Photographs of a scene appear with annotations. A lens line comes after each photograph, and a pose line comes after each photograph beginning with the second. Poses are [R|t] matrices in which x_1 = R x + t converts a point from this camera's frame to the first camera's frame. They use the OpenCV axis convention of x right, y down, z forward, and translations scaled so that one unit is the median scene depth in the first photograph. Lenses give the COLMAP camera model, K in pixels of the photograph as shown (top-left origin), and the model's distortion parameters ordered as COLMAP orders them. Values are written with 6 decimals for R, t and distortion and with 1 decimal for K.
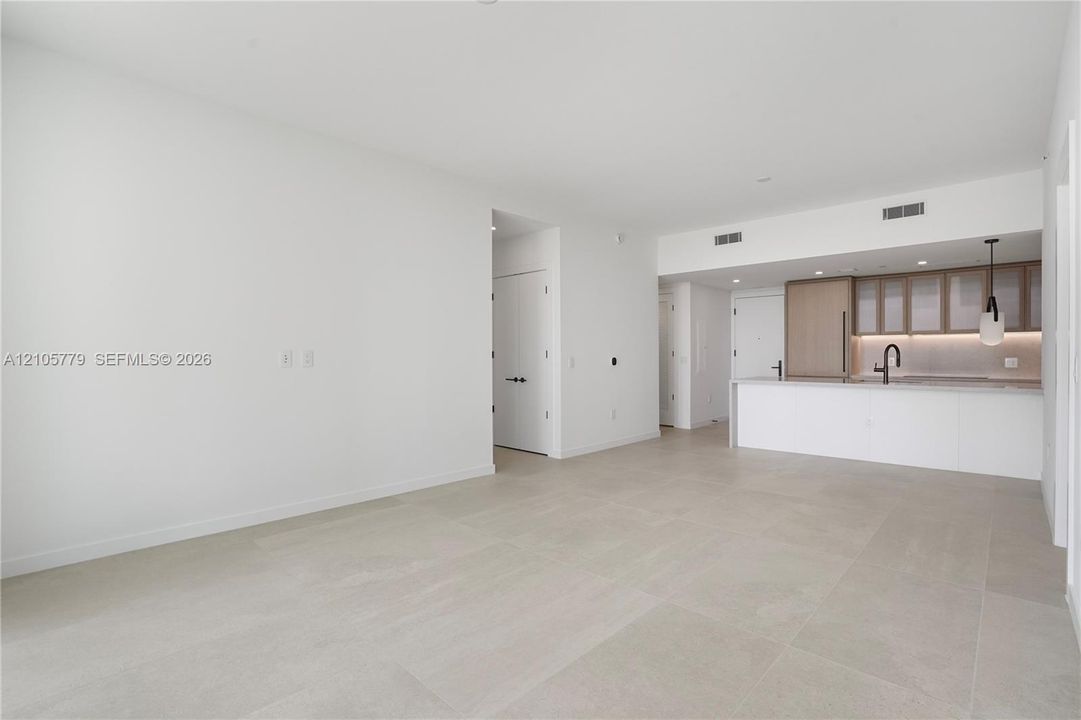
lens RADIAL K [[511.5, 0, 536.4], [0, 511.5, 360.6], [0, 0, 1]] dist [-0.053321, 0.017343]
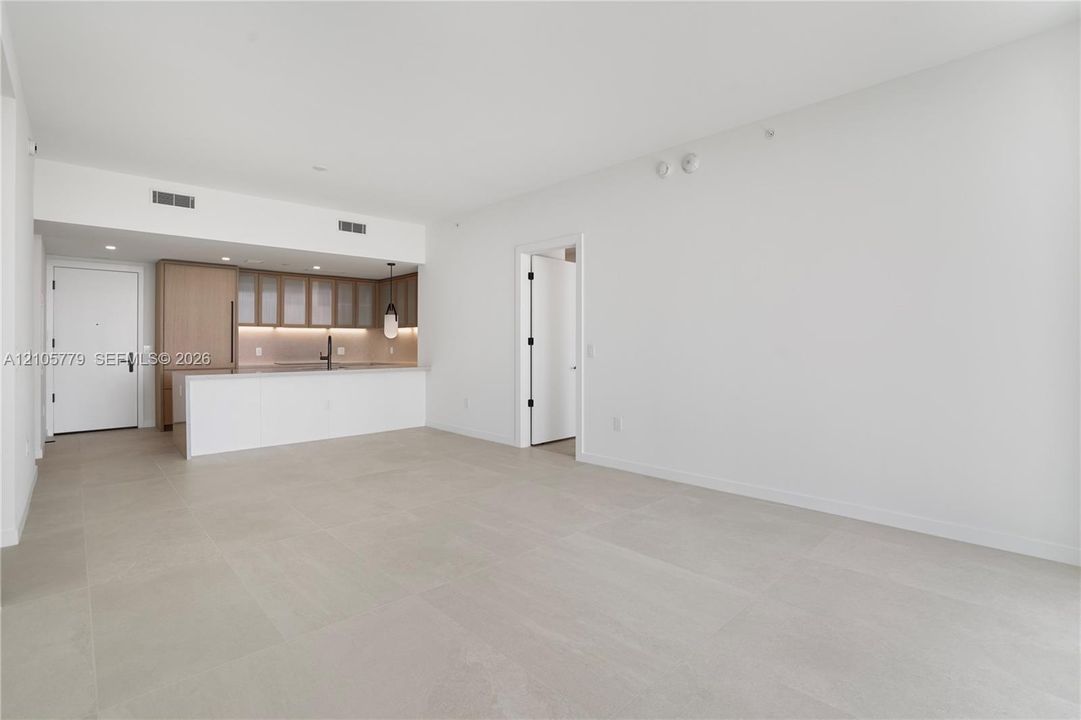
lens RADIAL K [[520.6, 0, 535.0], [0, 520.6, 342.9], [0, 0, 1]] dist [-0.004578, -0.000477]
pose [[0.037446, 0.004979, 0.999286, -0.405845], [0.014749, 0.999876, -0.005535, -0.001739], [-0.999190, 0.014946, 0.037368, 0.392901]]
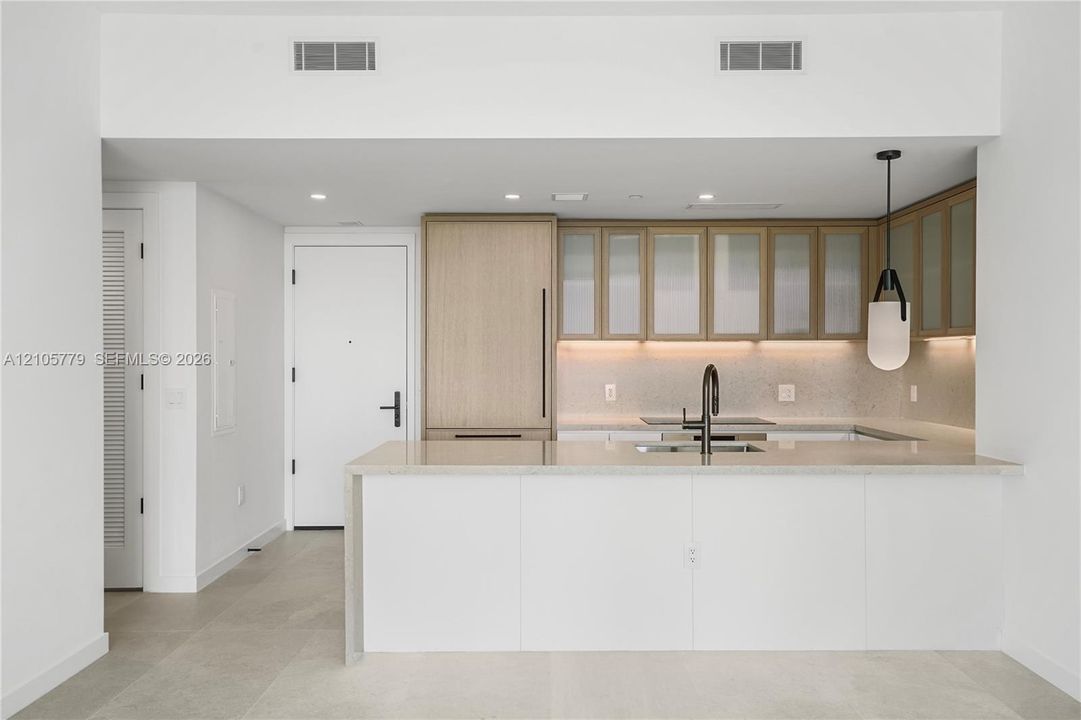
lens RADIAL K [[799.5, 0, 540.5], [0, 799.5, 360.0], [0, 0, 1]] dist [0.022891, 0.004868]
pose [[0.713256, 0.000845, 0.700903, 0.091385], [0.007092, 0.999939, -0.008423, -0.026430], [-0.700868, 0.010978, 0.713206, 0.498058]]
